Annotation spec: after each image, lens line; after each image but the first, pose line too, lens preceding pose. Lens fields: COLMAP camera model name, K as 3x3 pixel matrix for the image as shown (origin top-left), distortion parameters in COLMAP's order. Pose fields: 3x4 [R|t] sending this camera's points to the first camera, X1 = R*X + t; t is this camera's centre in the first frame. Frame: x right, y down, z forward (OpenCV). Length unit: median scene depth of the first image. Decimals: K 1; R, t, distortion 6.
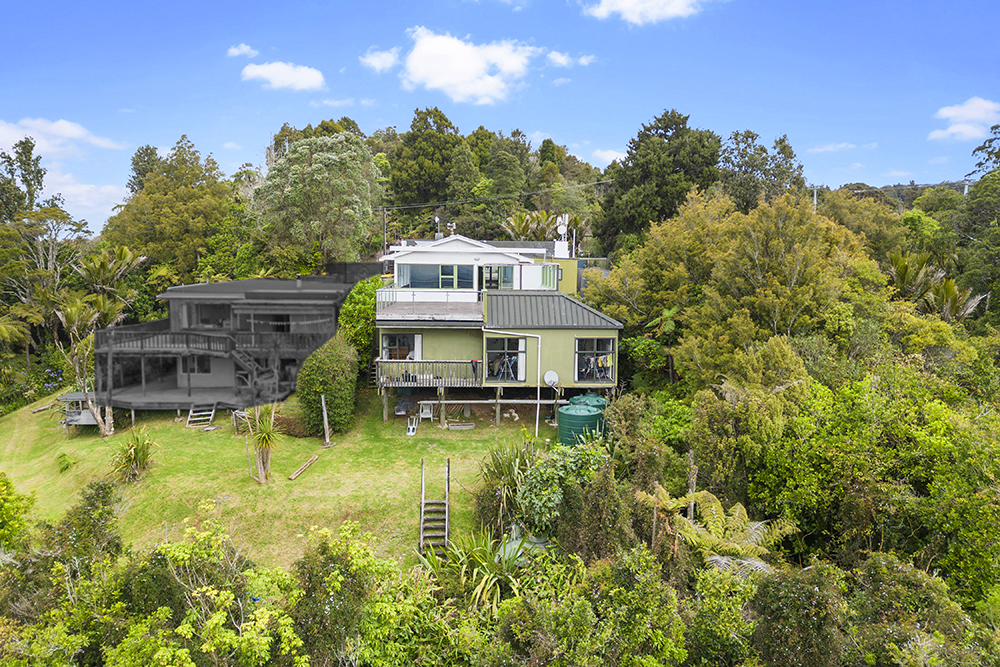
lens RADIAL K [[709.7, 0, 500.5], [0, 709.7, 266.5], [0, 0, 1]] dist [0.053417, -0.075880]
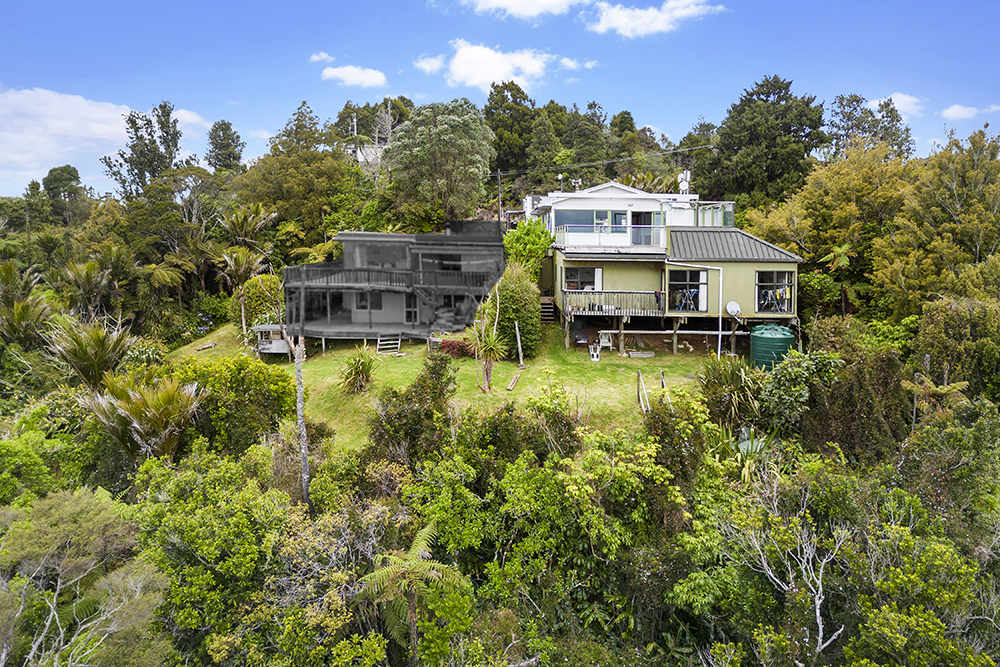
lens RADIAL K [[714.0, 0, 496.4], [0, 714.0, 221.8], [0, 0, 1]] dist [0.056627, -0.058355]
pose [[0.999050, 0.006337, -0.043122, -0.215630], [-0.008080, 0.999153, -0.040346, 0.067904], [0.042830, 0.040656, 0.998255, -0.082081]]
